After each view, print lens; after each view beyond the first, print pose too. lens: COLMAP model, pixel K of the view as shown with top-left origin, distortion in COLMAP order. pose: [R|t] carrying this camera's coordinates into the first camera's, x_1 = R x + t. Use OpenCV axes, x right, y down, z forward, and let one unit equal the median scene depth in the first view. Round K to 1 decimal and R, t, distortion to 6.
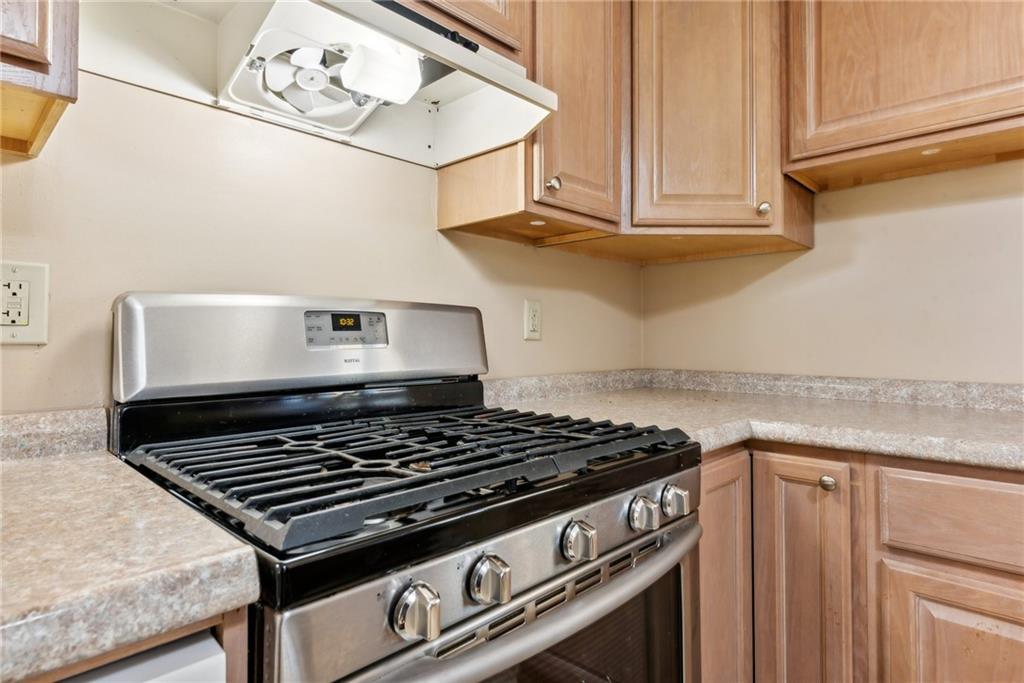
lens RADIAL K [[556.4, 0, 512.7], [0, 556.4, 330.0], [0, 0, 1]] dist [0.005107, -0.000146]
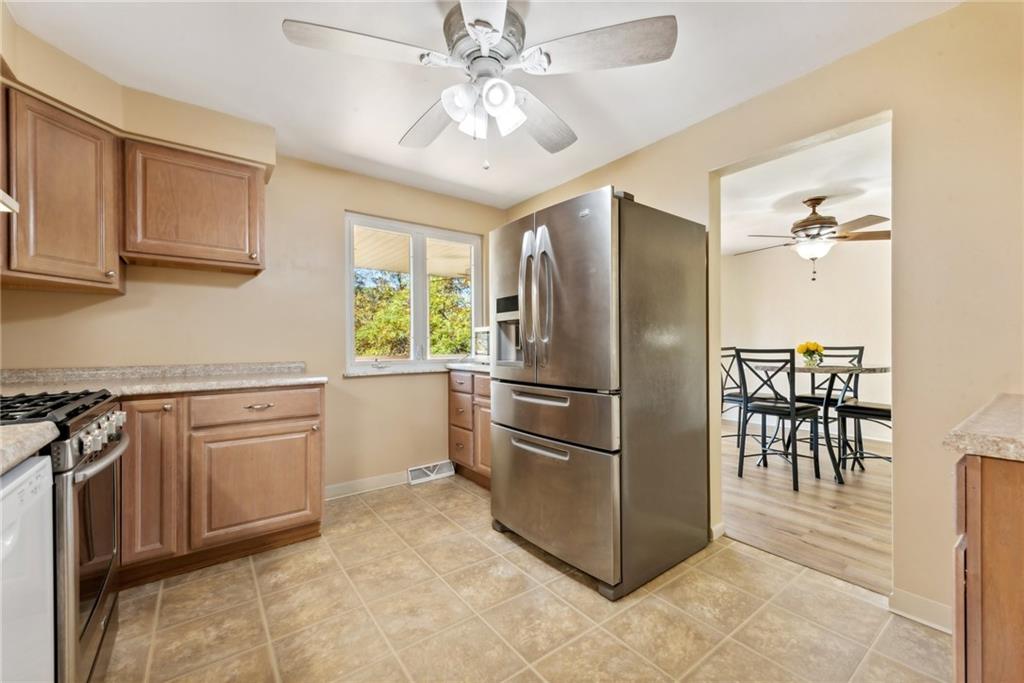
lens RADIAL K [[409.7, 0, 512.0], [0, 409.7, 341.5], [0, 0, 1]] dist [0.002343, 0.000043]
pose [[0.151033, 0.004168, 0.988520, -0.676523], [-0.012073, 0.999924, -0.002371, -0.010828], [-0.988455, -0.011576, 0.151072, -0.500080]]
